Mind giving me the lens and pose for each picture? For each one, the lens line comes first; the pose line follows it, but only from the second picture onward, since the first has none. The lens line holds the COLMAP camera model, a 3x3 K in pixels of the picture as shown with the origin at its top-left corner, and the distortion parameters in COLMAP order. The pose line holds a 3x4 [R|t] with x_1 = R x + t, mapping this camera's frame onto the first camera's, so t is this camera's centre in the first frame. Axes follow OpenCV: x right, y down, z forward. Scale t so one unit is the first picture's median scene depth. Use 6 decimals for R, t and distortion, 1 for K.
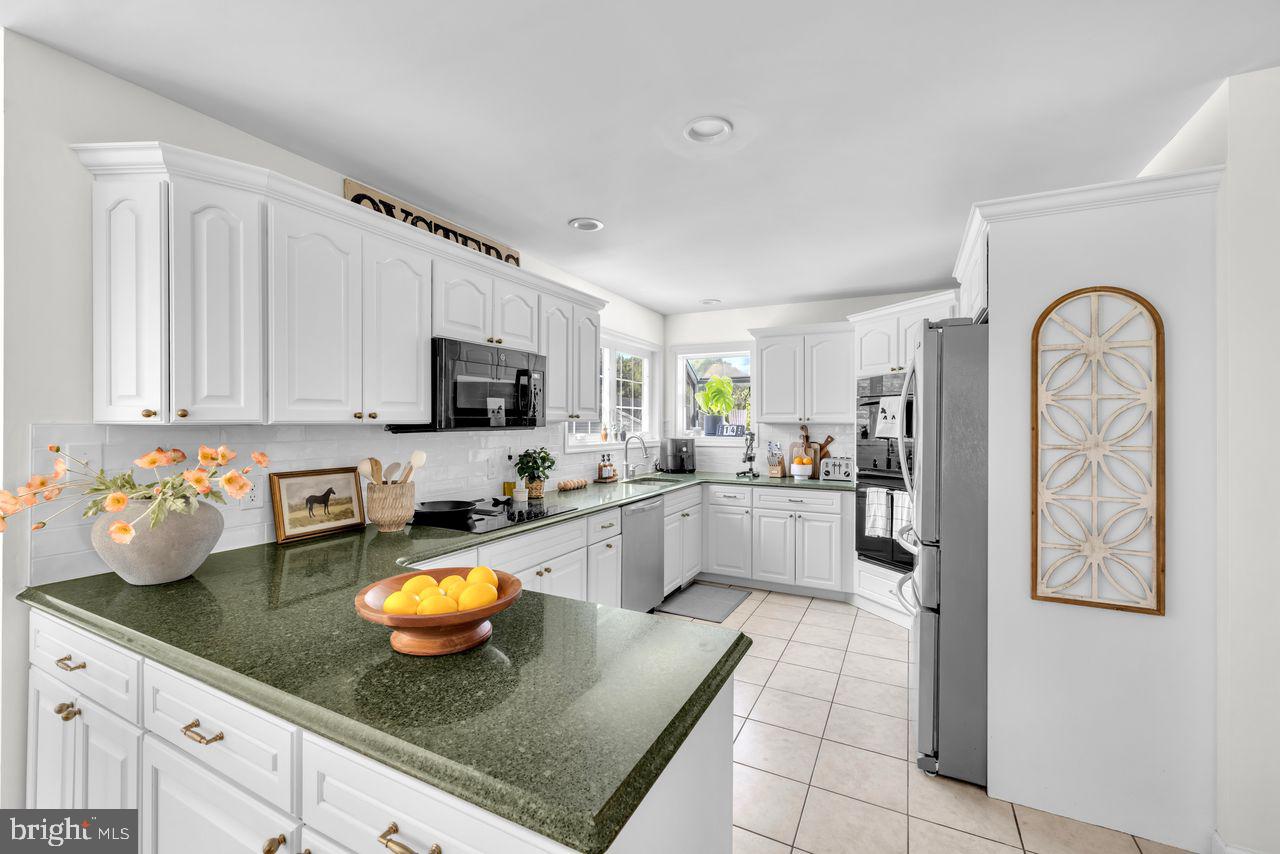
lens RADIAL K [[536.2, 0, 639.0], [0, 536.2, 422.4], [0, 0, 1]] dist [-0.002142, -0.000509]
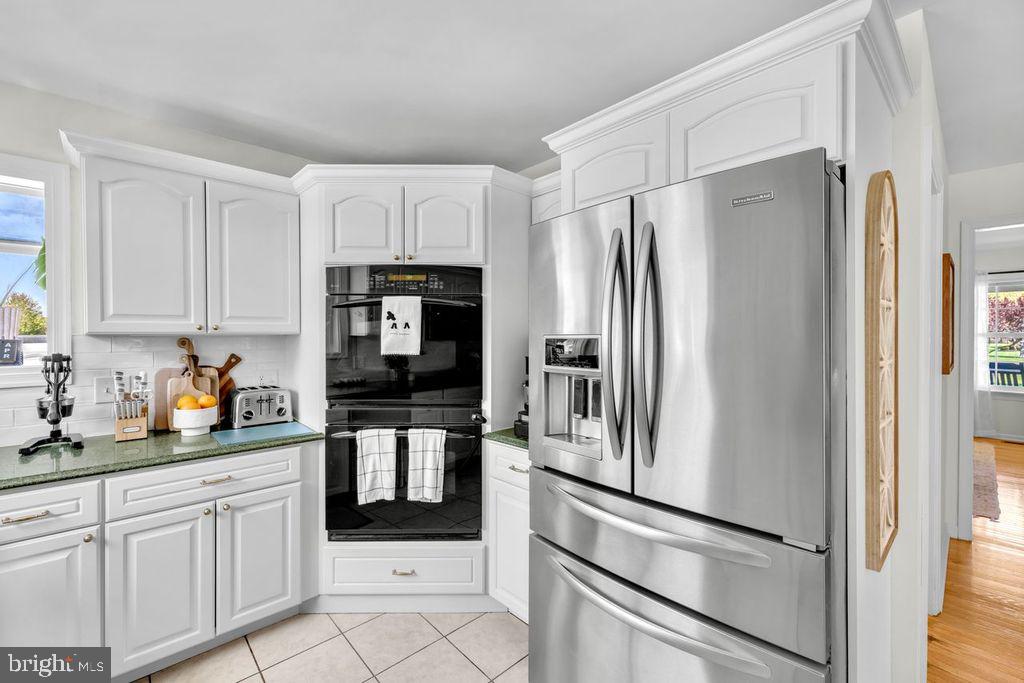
lens RADIAL K [[428.9, 0, 510.8], [0, 428.9, 335.7], [0, 0, 1]] dist [-0.002142, -0.000509]
pose [[0.354963, -0.012791, 0.934793, -0.000520], [0.001618, 0.999913, 0.013067, -0.003013], [-0.934879, -0.003126, 0.354953, 0.544368]]
